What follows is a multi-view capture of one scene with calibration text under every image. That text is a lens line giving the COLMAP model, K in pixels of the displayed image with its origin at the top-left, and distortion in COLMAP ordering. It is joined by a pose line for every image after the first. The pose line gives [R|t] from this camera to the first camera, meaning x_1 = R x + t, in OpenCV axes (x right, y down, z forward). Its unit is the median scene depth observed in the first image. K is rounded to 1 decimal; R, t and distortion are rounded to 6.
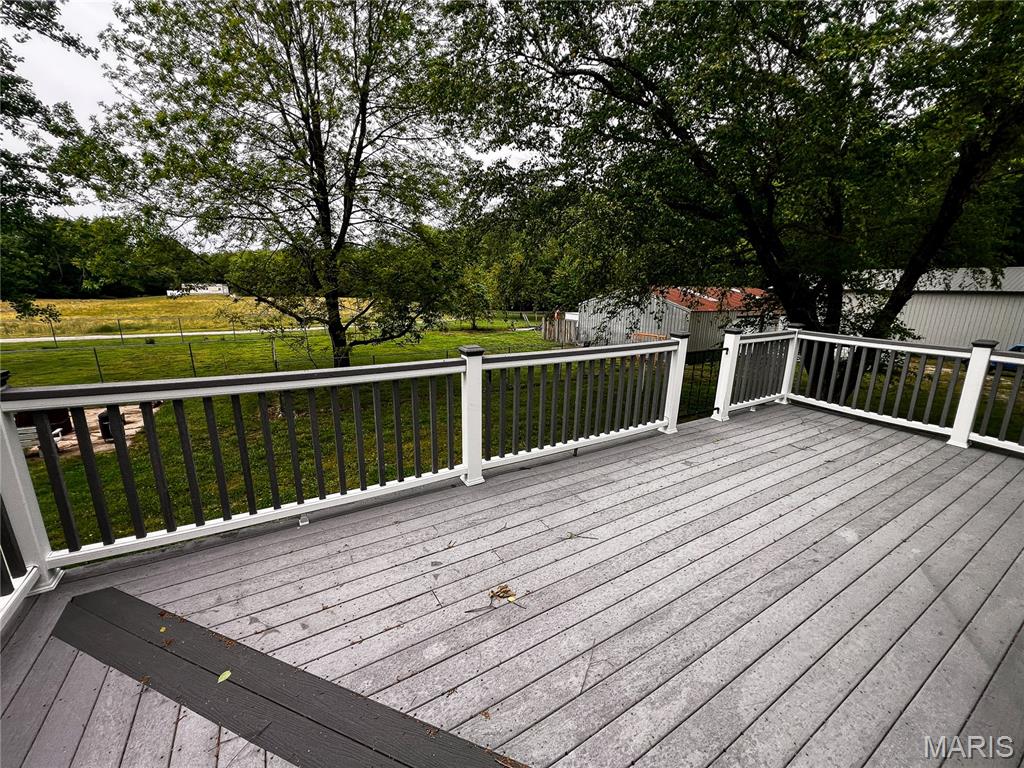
lens RADIAL K [[410.8, 0, 514.7], [0, 410.8, 382.4], [0, 0, 1]] dist [0.002024, 0.000164]
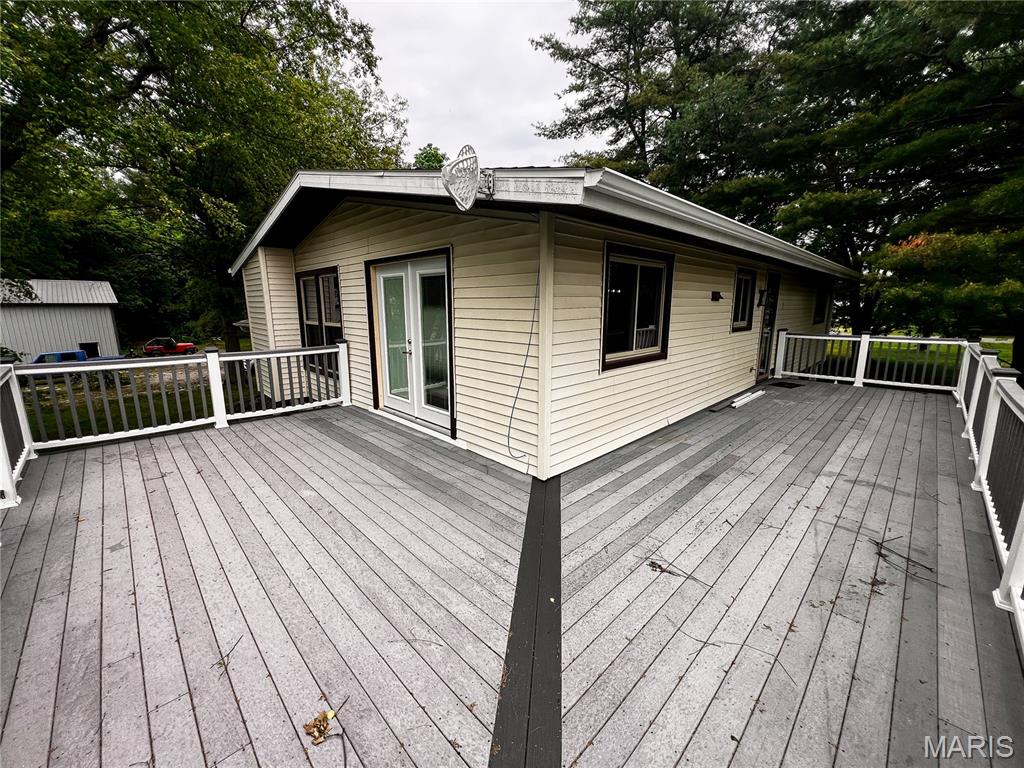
lens RADIAL K [[410.8, 0, 514.4], [0, 410.8, 383.6], [0, 0, 1]] dist [0.002024, 0.000164]
pose [[-0.234402, -0.200323, 0.951276, -0.400748], [0.218322, 0.942695, 0.252312, -0.116180], [-0.947307, 0.266827, -0.177234, 0.343565]]
